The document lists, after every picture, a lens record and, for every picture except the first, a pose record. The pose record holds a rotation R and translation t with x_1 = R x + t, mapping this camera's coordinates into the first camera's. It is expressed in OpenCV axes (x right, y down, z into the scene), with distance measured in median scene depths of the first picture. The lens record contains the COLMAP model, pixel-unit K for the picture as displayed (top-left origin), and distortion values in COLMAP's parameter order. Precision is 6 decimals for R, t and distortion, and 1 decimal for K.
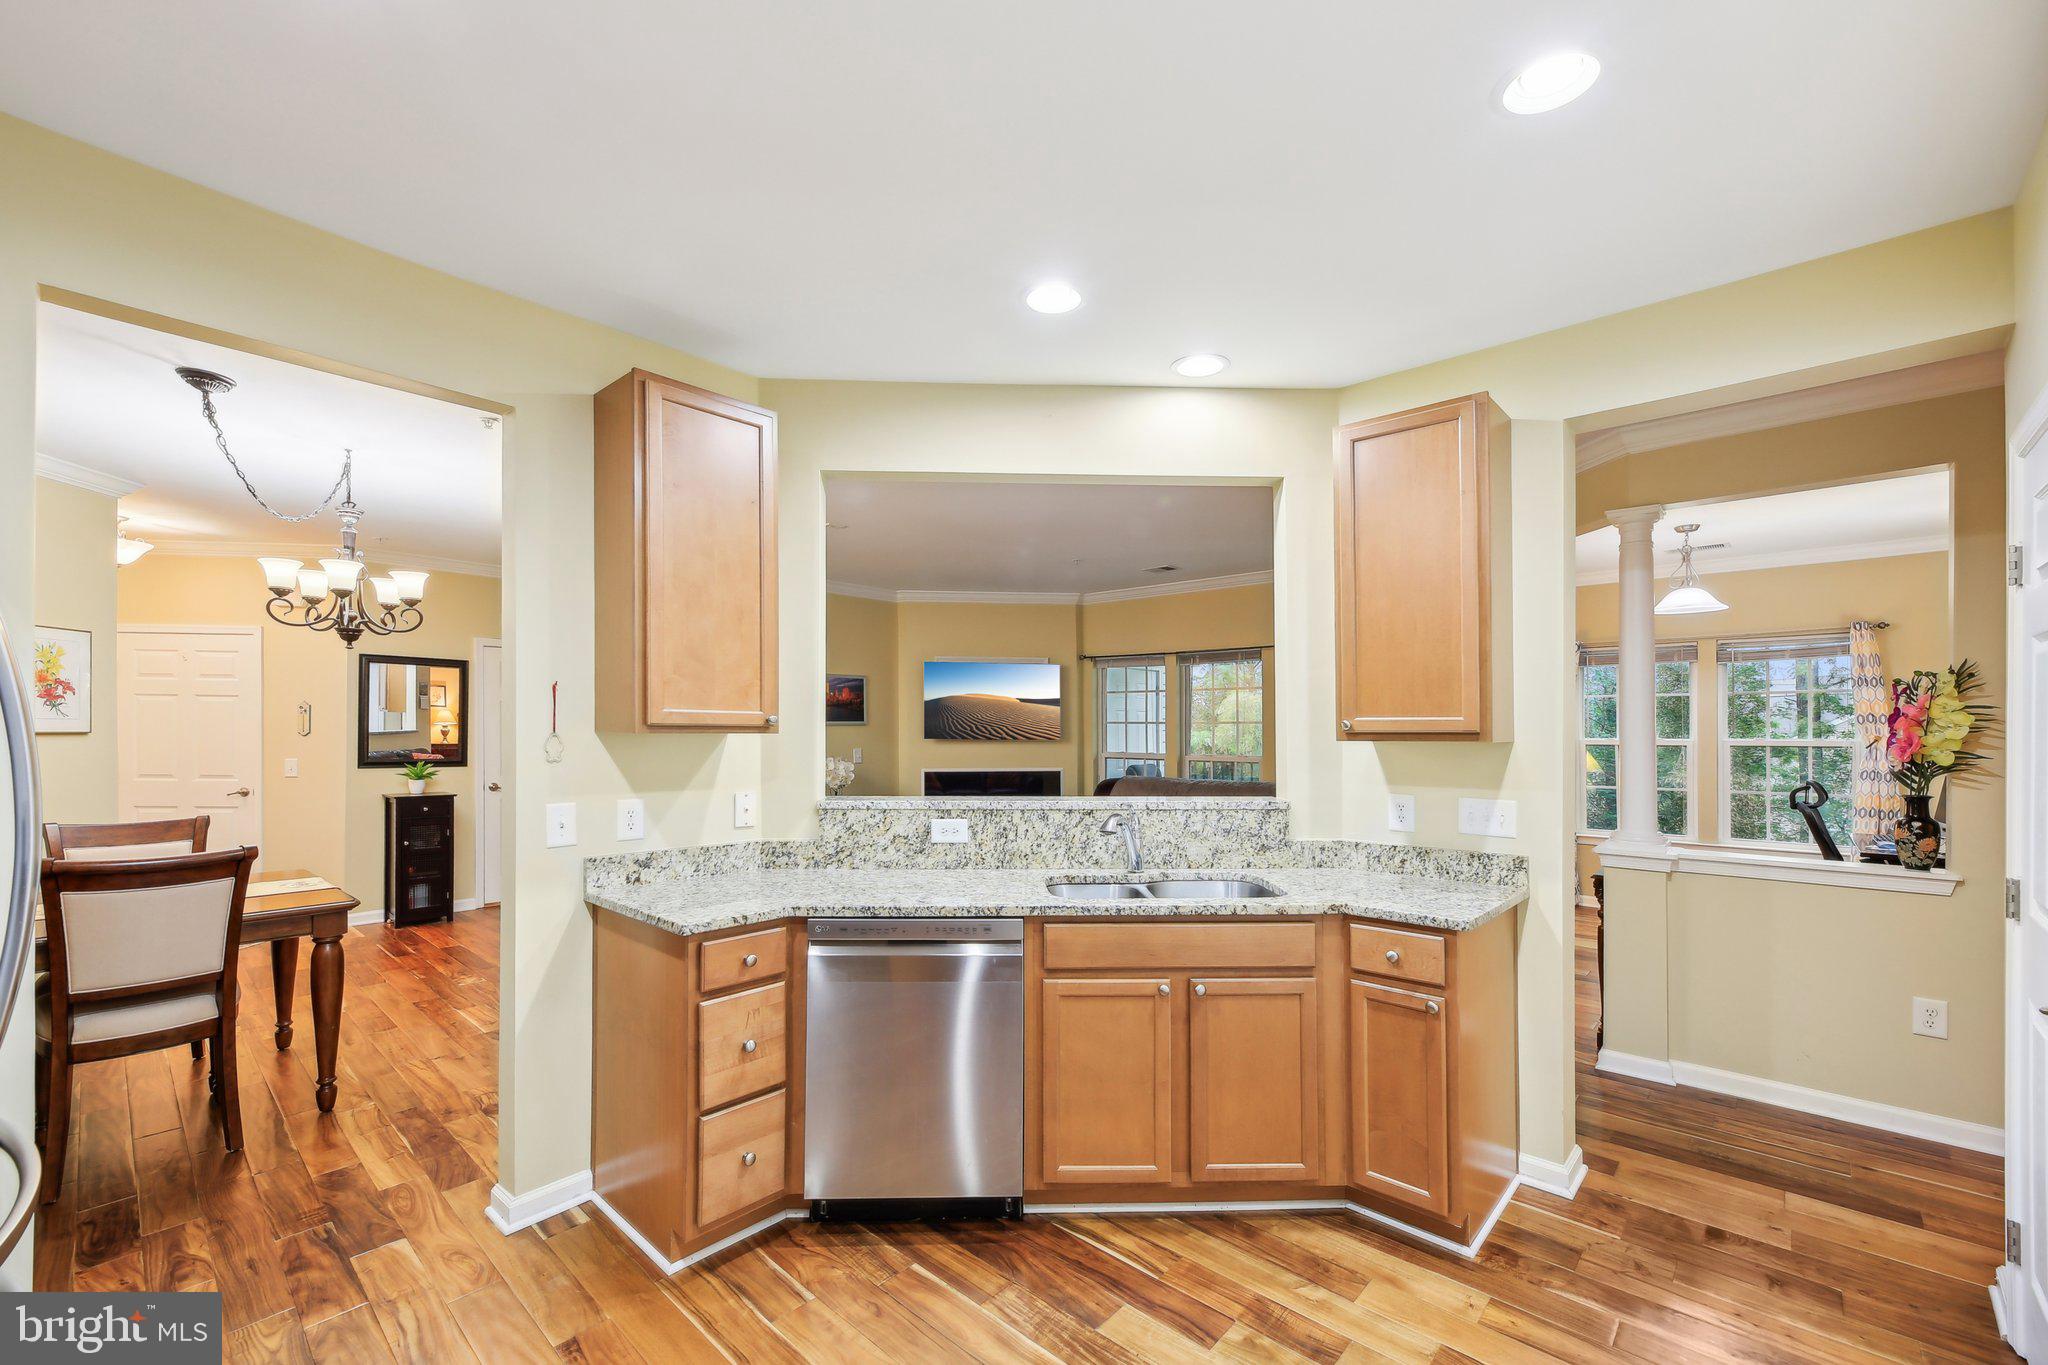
lens RADIAL K [[847.3, 0, 1030.6], [0, 847.3, 671.0], [0, 0, 1]] dist [0.015097, 0.000229]
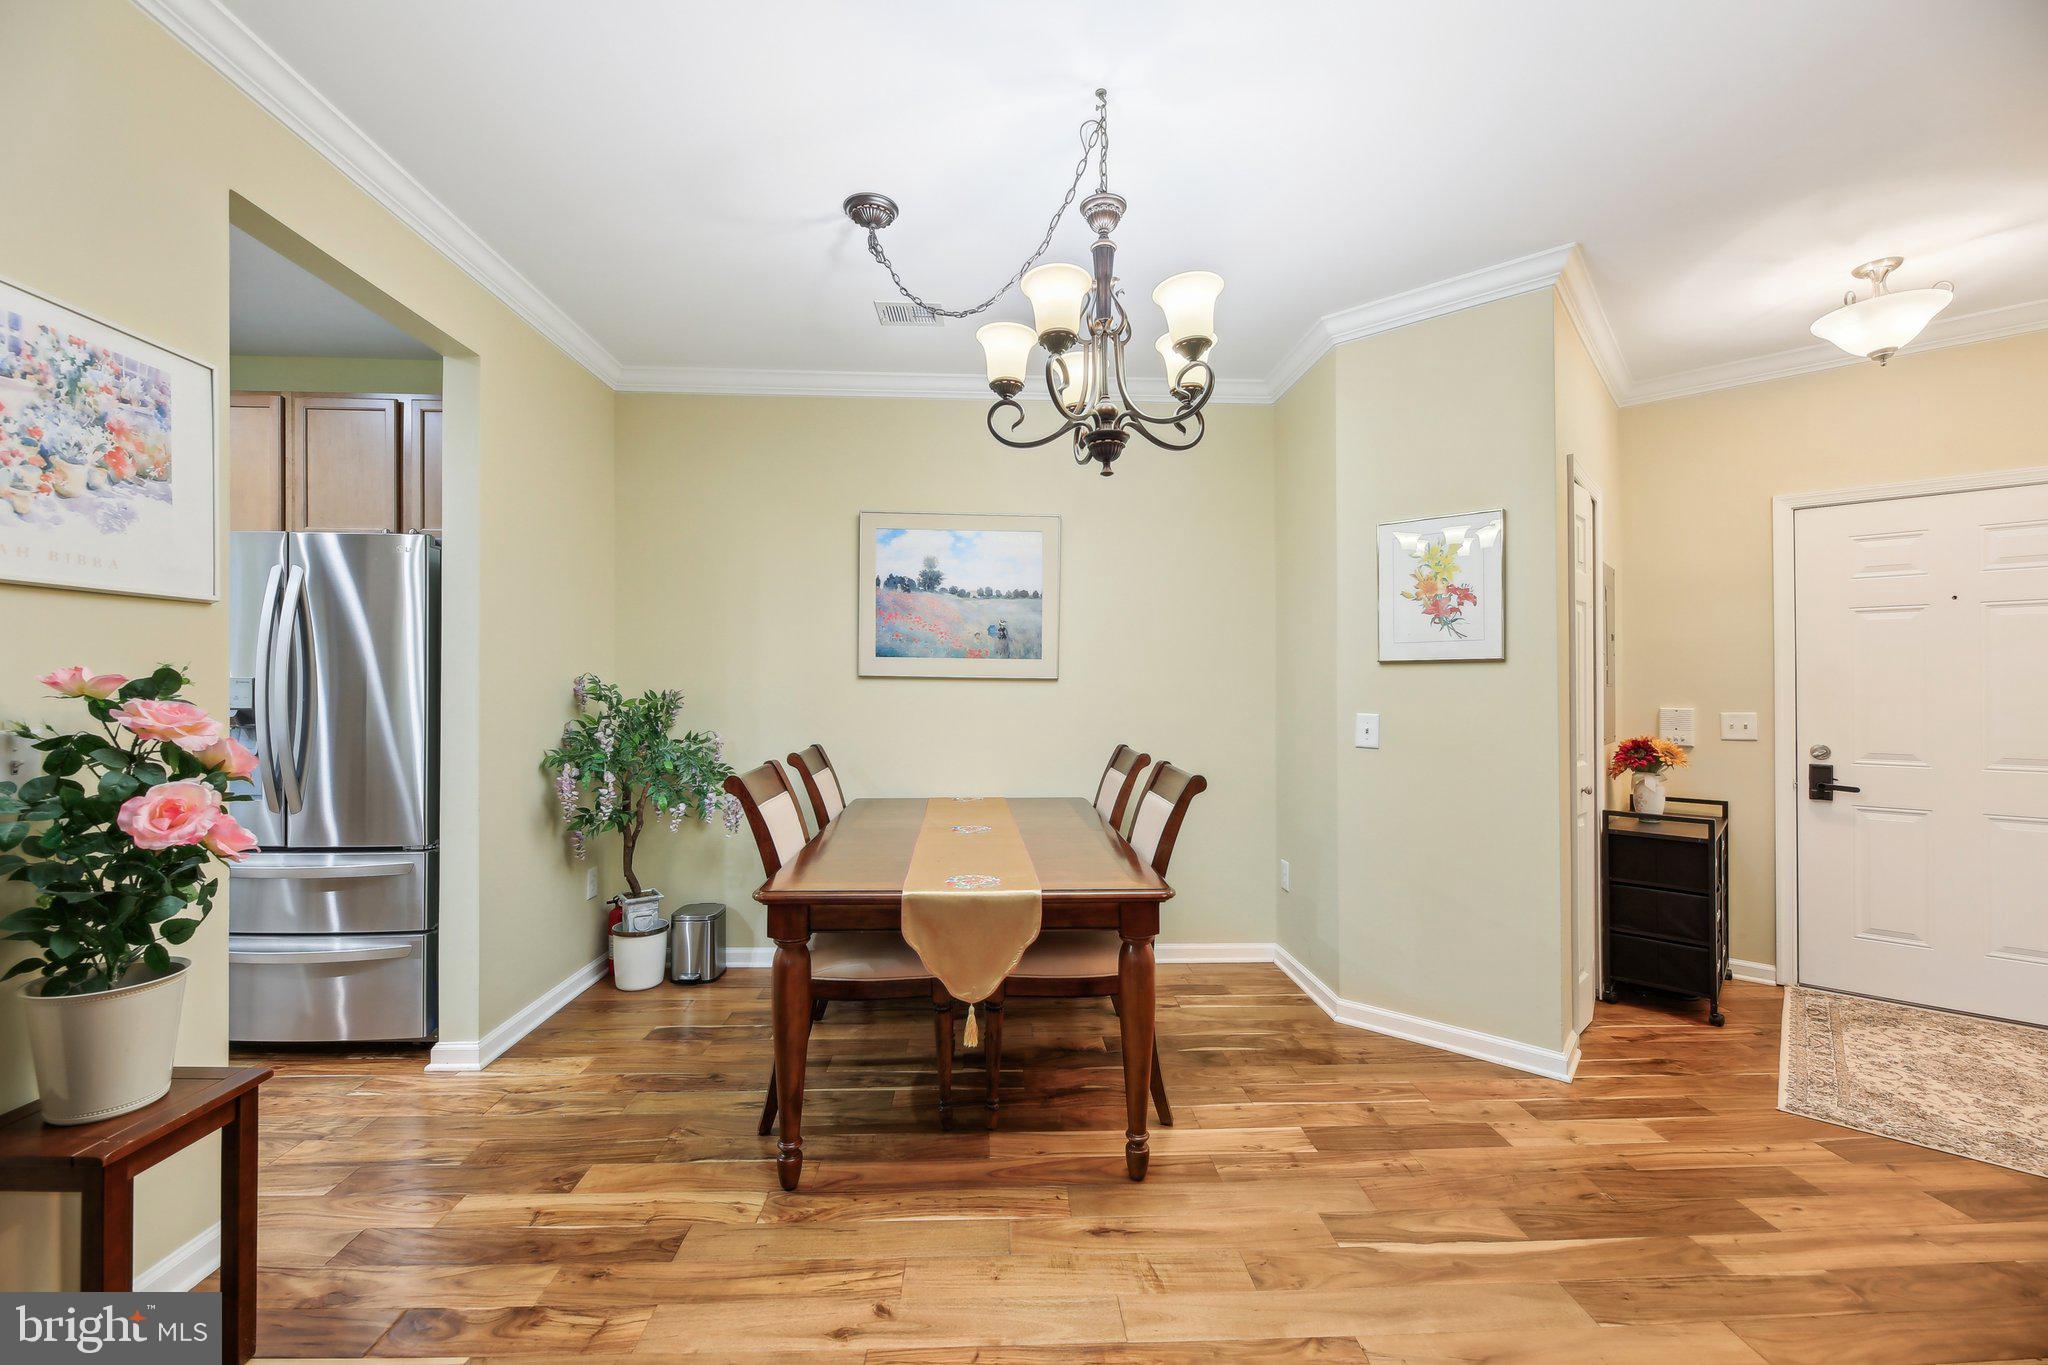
lens RADIAL K [[847.3, 0, 1015.5], [0, 847.3, 695.4], [0, 0, 1]] dist [0.015097, 0.000229]
pose [[-0.722401, -0.008001, -0.691428, -0.509749], [0.036003, 0.998142, -0.049166, 0.171495], [0.690537, -0.060411, -0.720770, 1.751625]]
